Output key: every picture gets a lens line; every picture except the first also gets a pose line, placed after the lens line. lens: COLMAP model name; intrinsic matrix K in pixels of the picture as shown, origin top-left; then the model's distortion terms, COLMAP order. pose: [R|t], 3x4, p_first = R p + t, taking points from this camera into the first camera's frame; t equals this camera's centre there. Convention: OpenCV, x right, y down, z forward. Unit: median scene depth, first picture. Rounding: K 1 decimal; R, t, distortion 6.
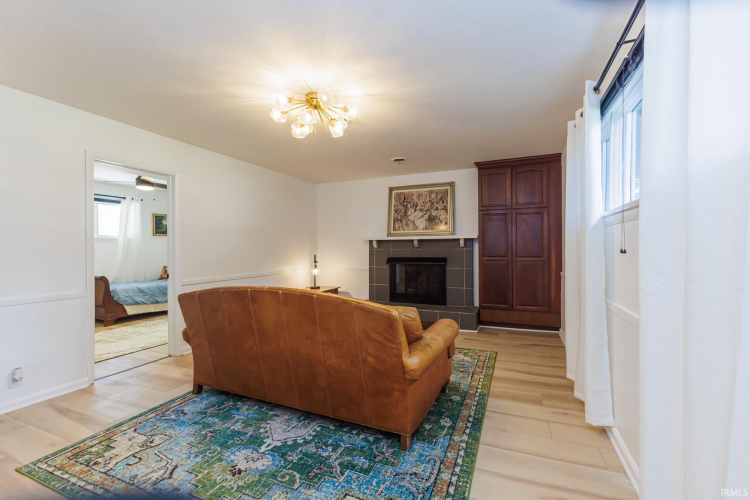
lens RADIAL K [[341.7, 0, 376.2], [0, 341.7, 250.0], [0, 0, 1]] dist [-0.000148, -0.000461]
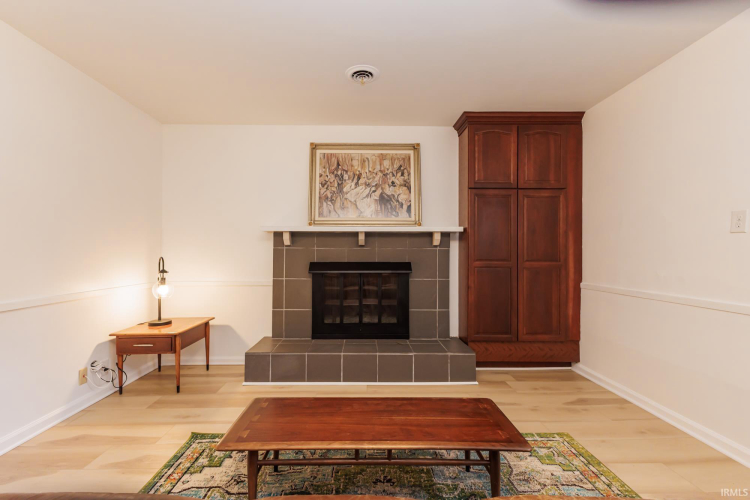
lens RADIAL K [[341.7, 0, 368.9], [0, 341.7, 250.7], [0, 0, 1]] dist [-0.000148, -0.000461]
pose [[0.909032, 0.013199, 0.416516, -0.121483], [-0.007277, 0.999849, -0.015802, 0.011115], [-0.416662, 0.011333, 0.908991, 0.454010]]
